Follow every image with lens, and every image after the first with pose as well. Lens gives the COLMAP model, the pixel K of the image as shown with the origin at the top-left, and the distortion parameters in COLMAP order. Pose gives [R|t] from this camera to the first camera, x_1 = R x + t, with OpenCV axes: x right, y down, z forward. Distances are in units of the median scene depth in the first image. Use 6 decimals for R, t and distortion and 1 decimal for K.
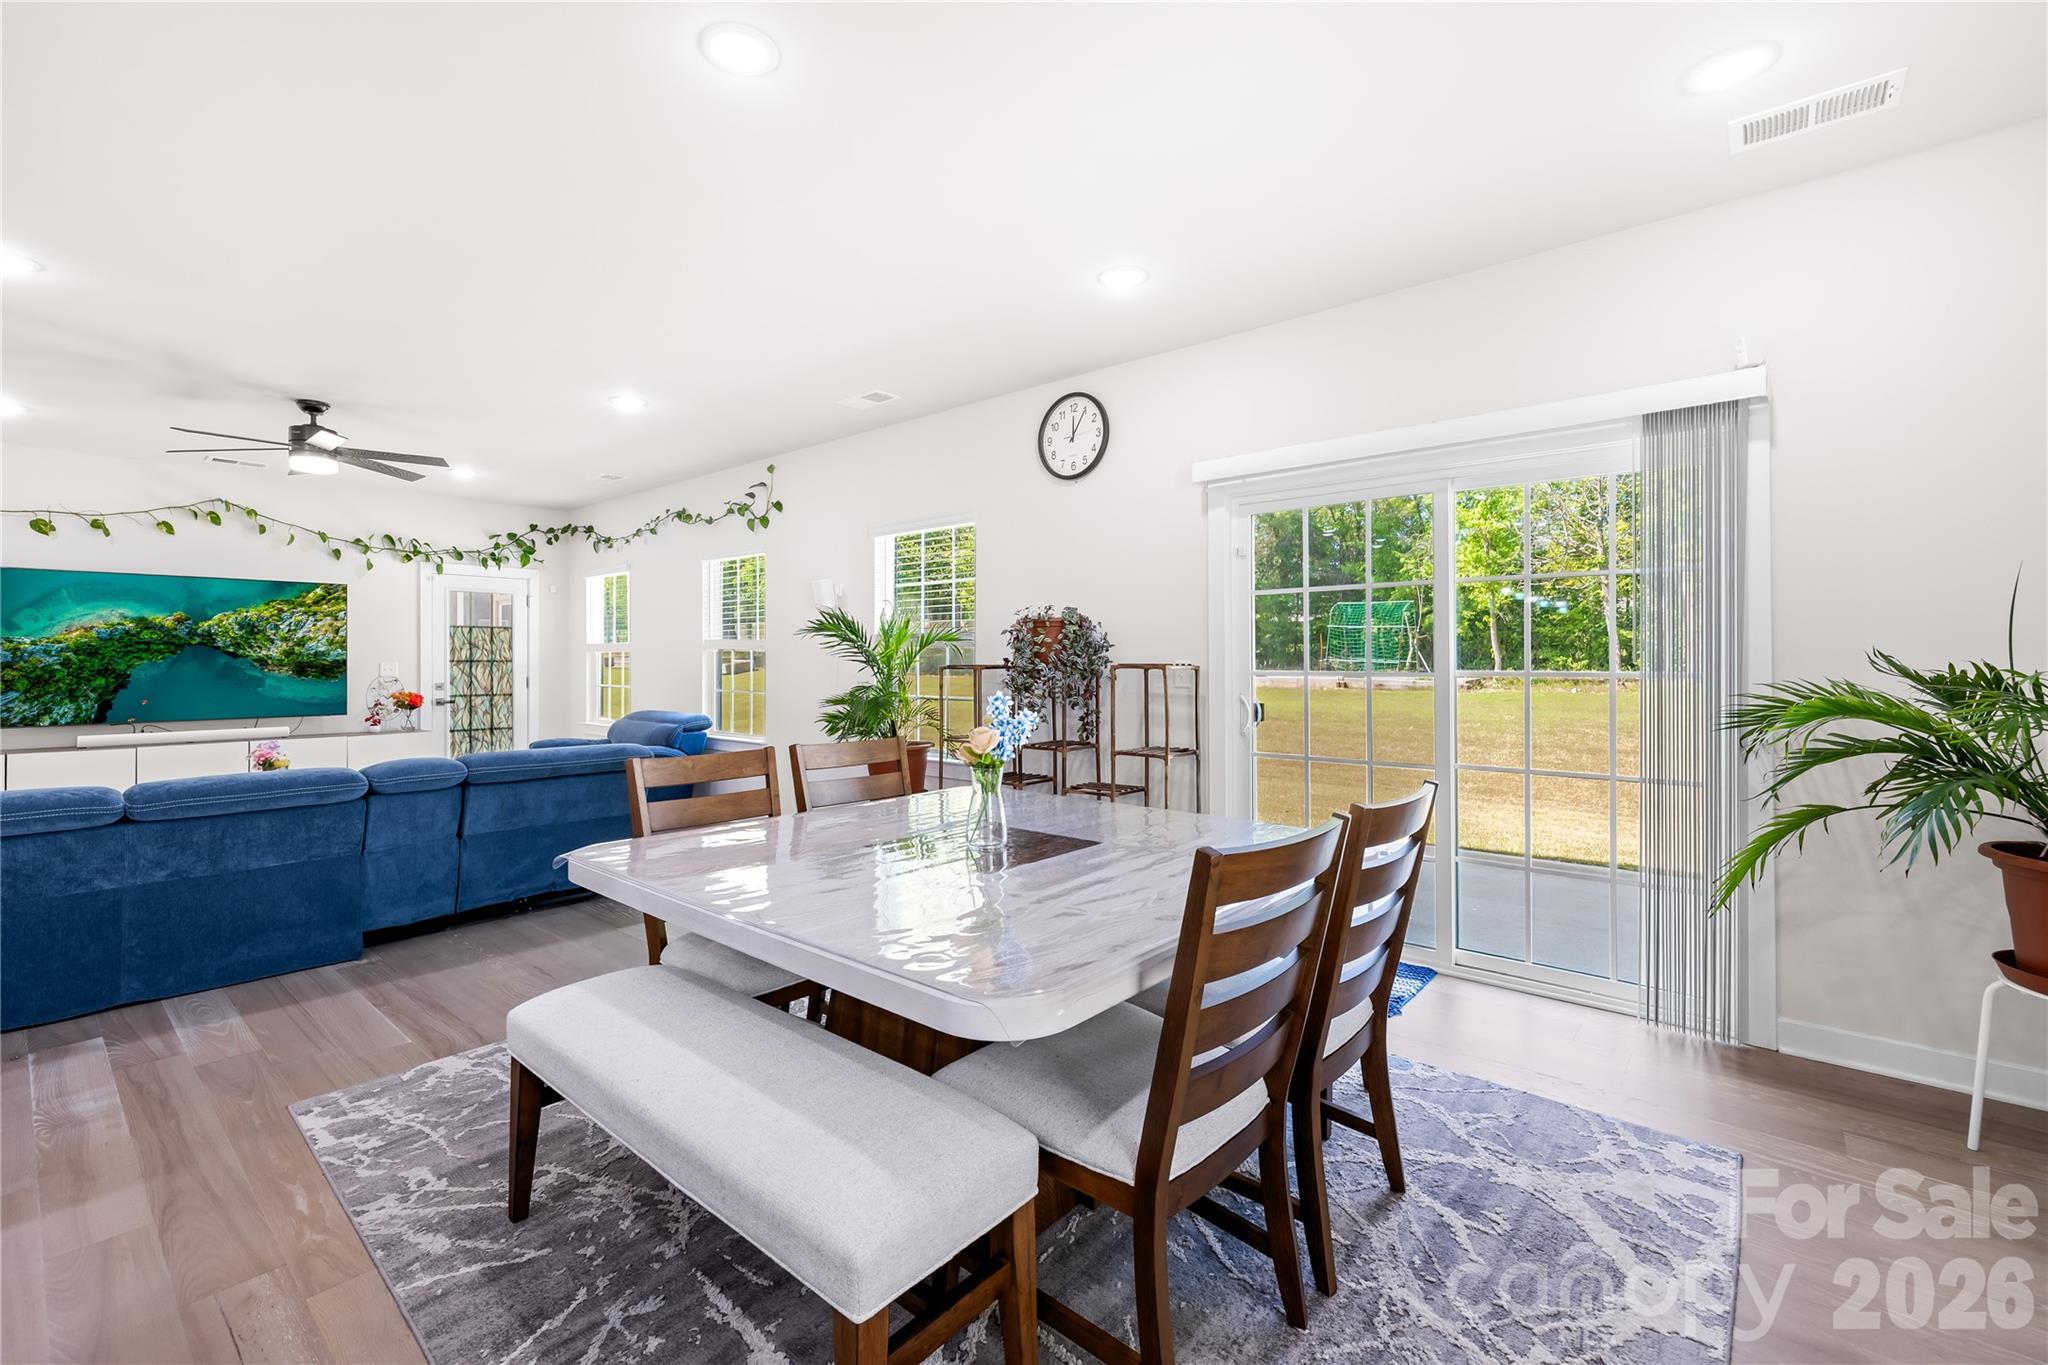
lens RADIAL K [[872.7, 0, 1008.7], [0, 872.7, 657.9], [0, 0, 1]] dist [-0.000271, -0.000194]
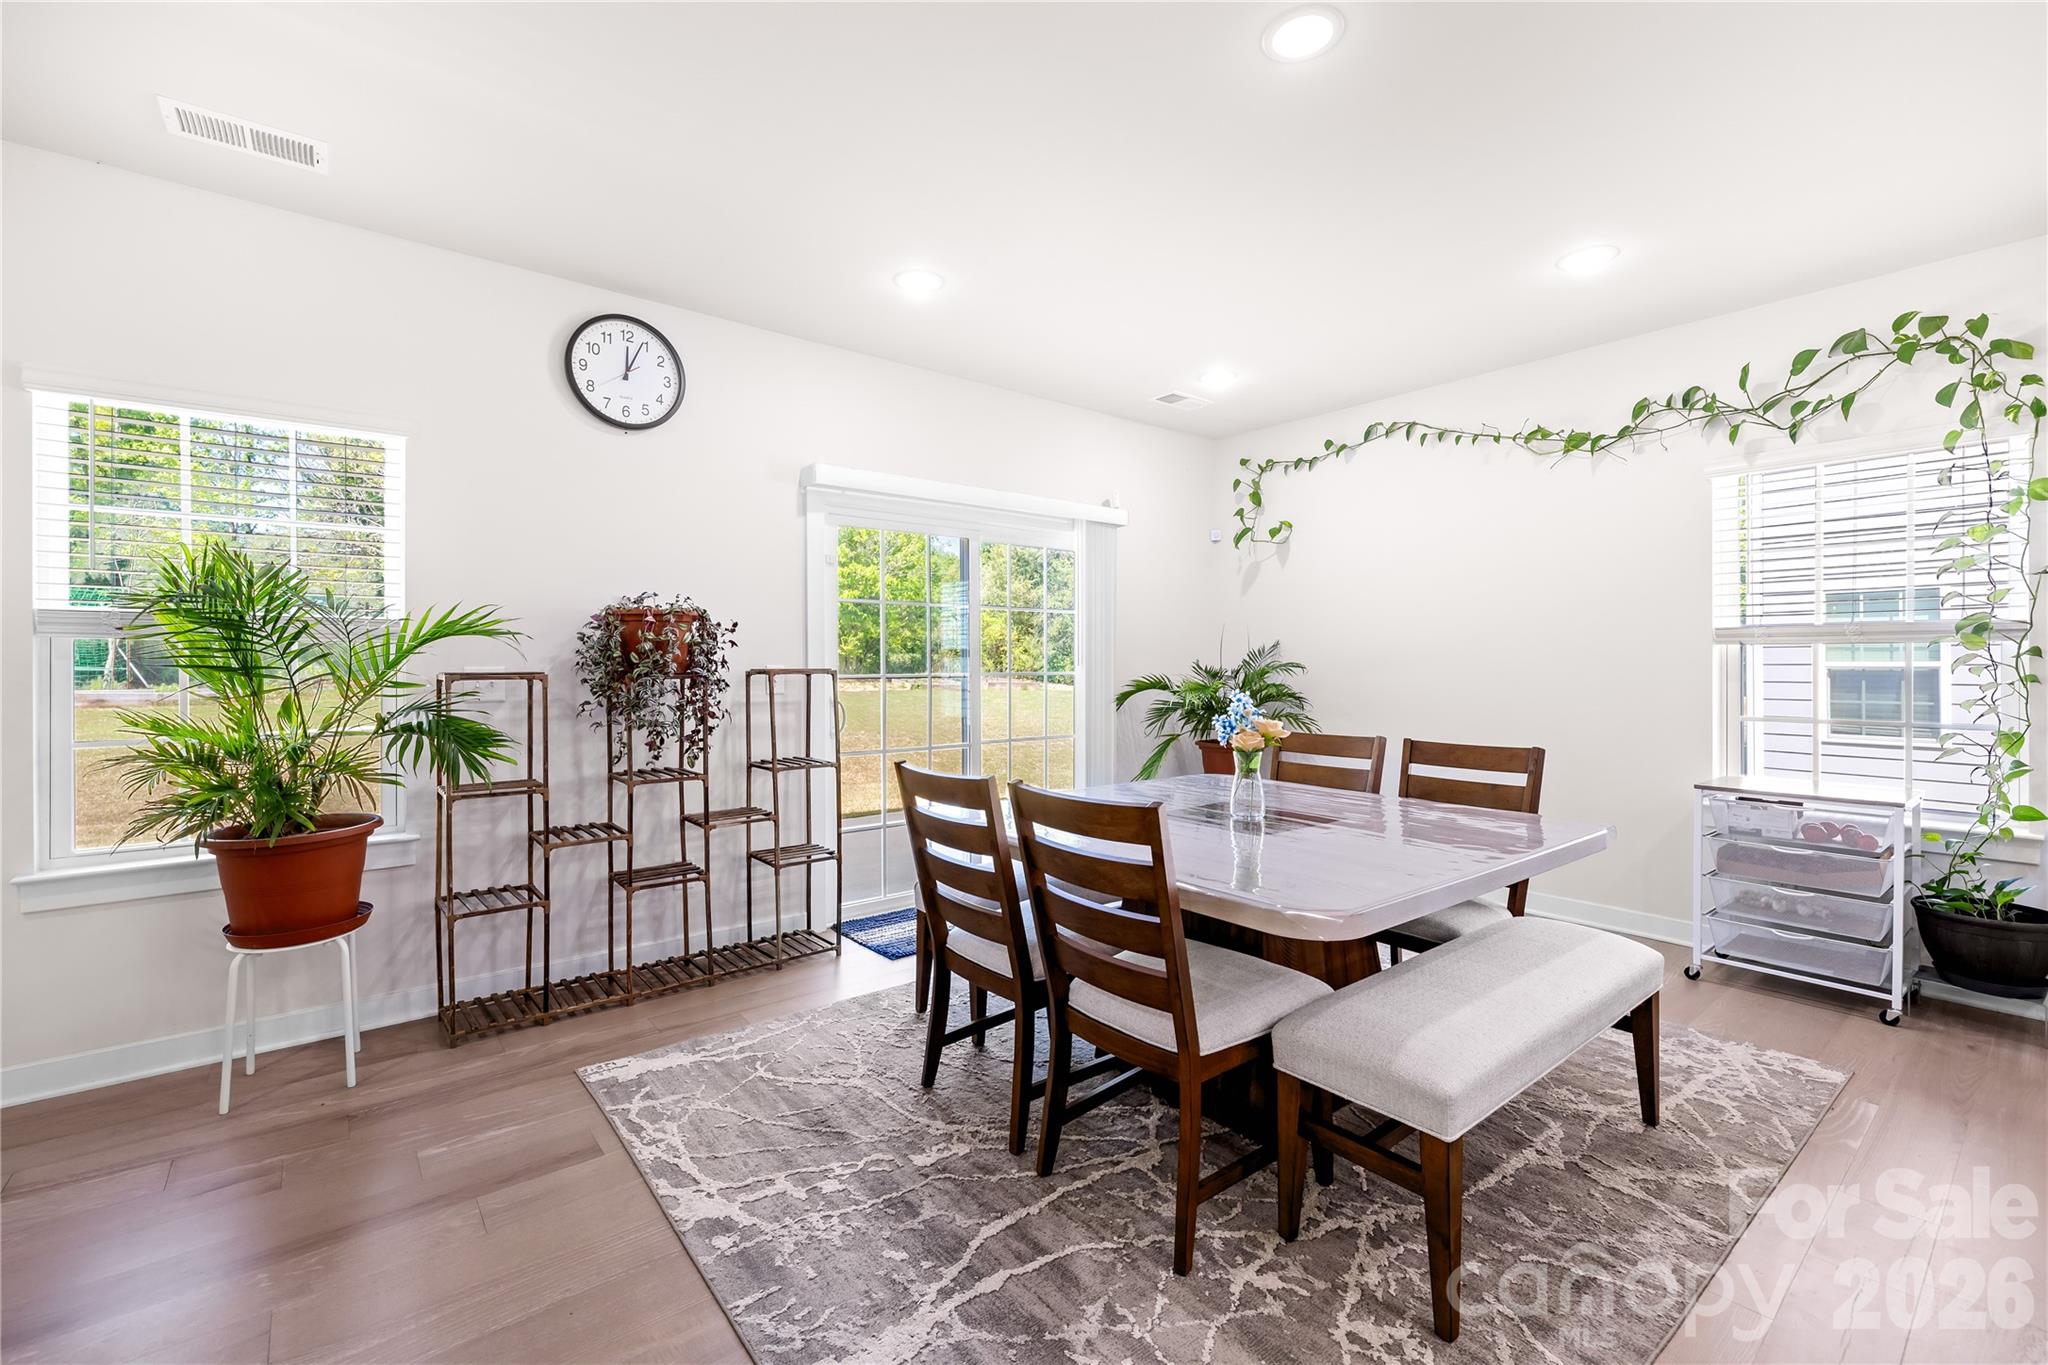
lens RADIAL K [[866.9, 0, 1013.2], [0, 866.9, 664.6], [0, 0, 1]] dist [-0.000555, -0.000009]
pose [[0.182369, -0.000245, 0.983230, -0.600963], [-0.000757, 1.000000, 0.000389, 0.001226], [-0.983230, -0.000816, 0.182369, 0.520624]]
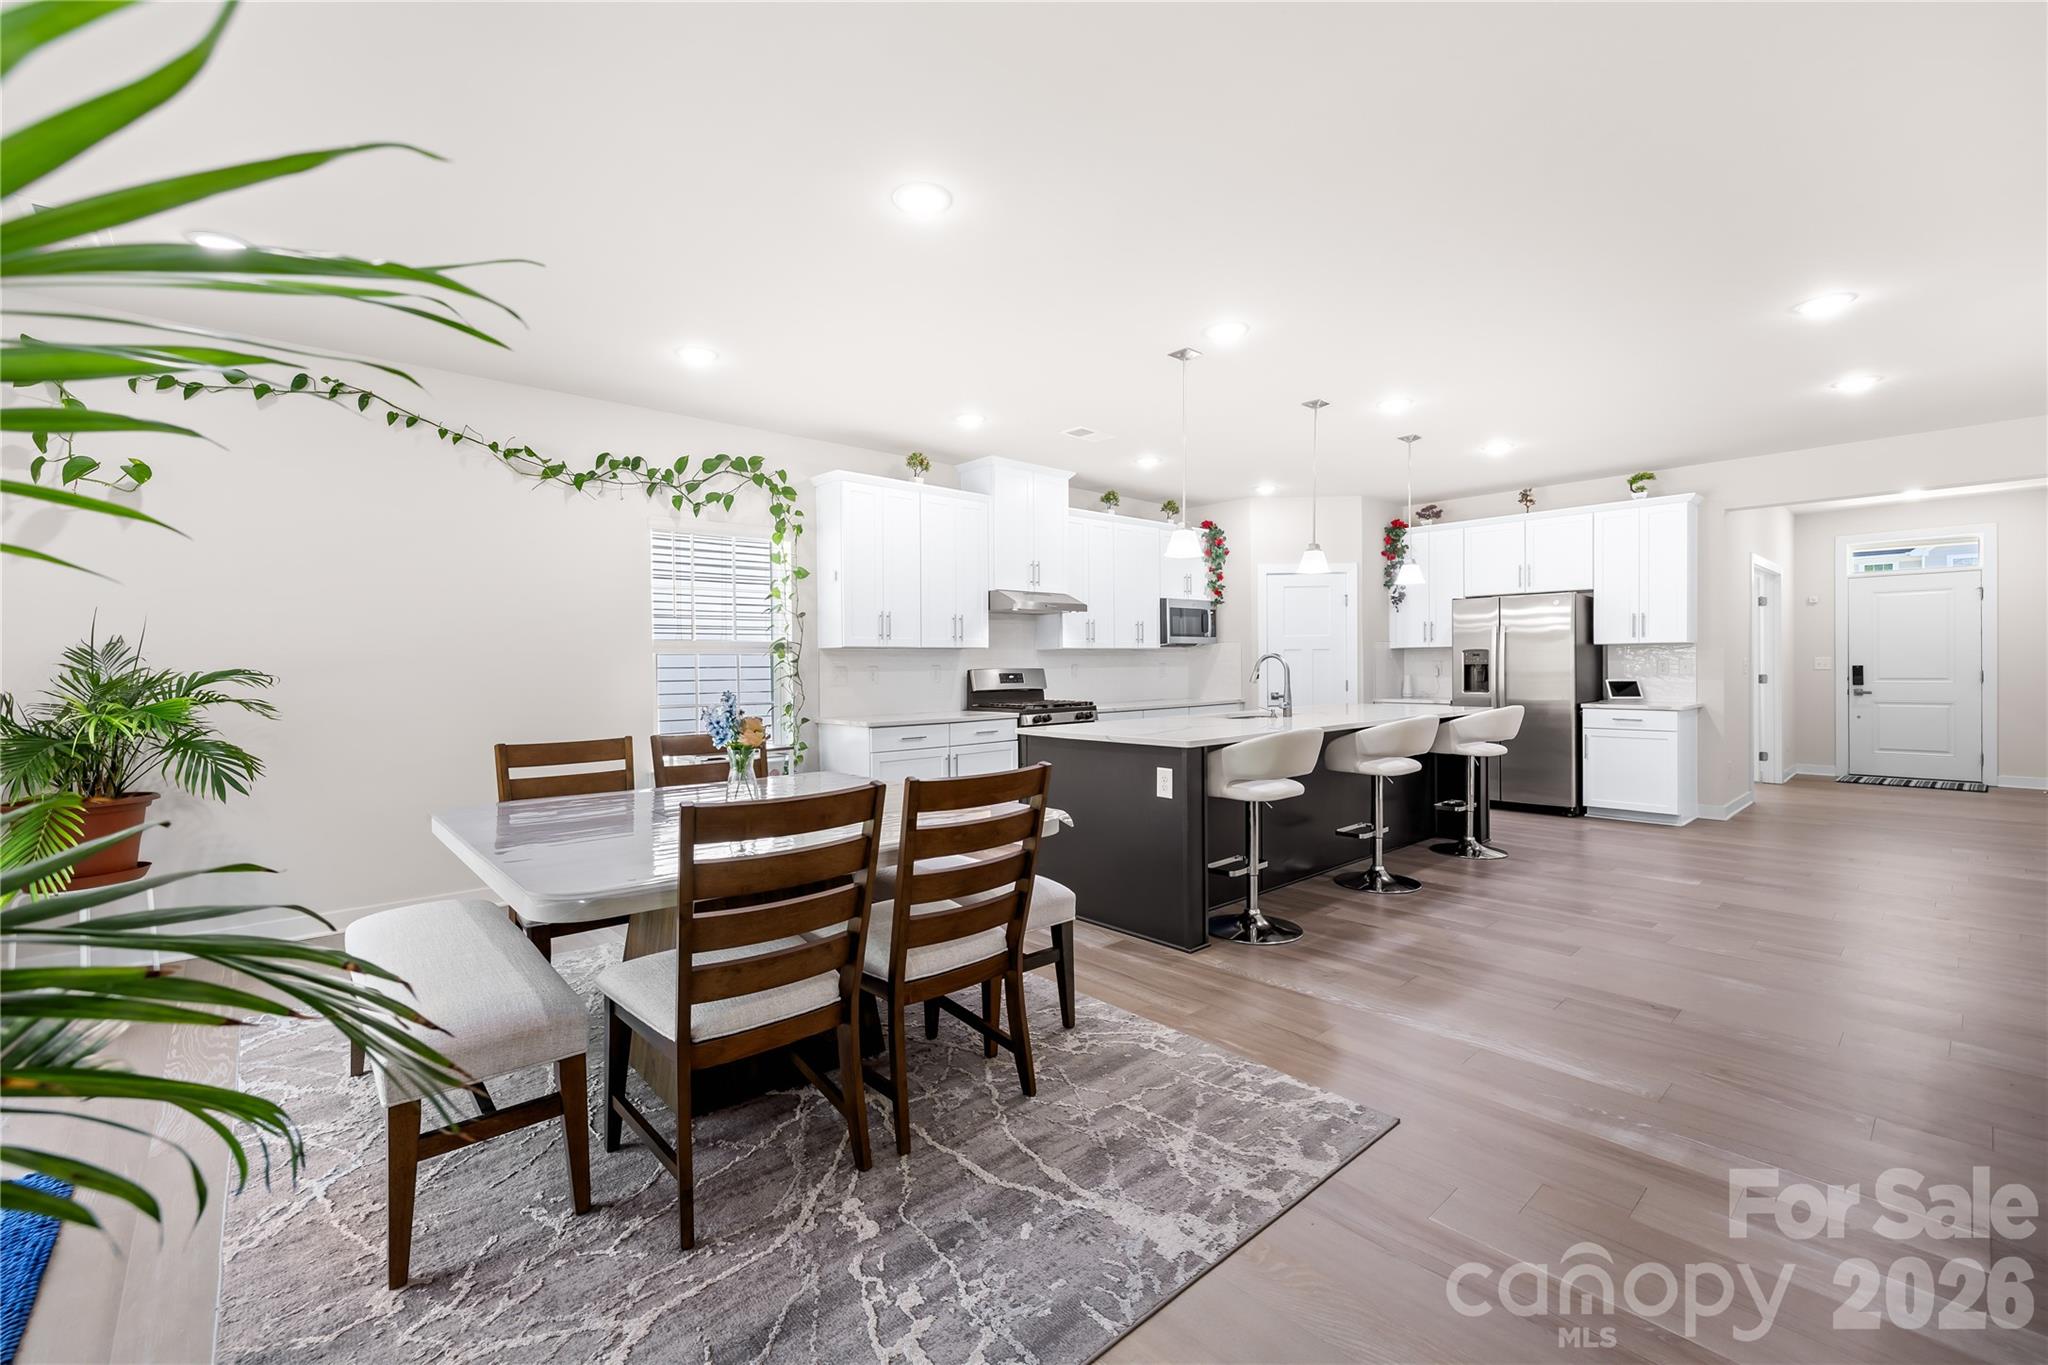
lens RADIAL K [[866.9, 0, 1013.2], [0, 866.9, 664.6], [0, 0, 1]] dist [-0.000555, -0.000009]
pose [[-0.991863, 0.010474, 0.126880, -0.275869], [0.010409, 0.999945, -0.001175, 0.003065], [-0.126885, 0.000155, -0.991917, 1.045143]]
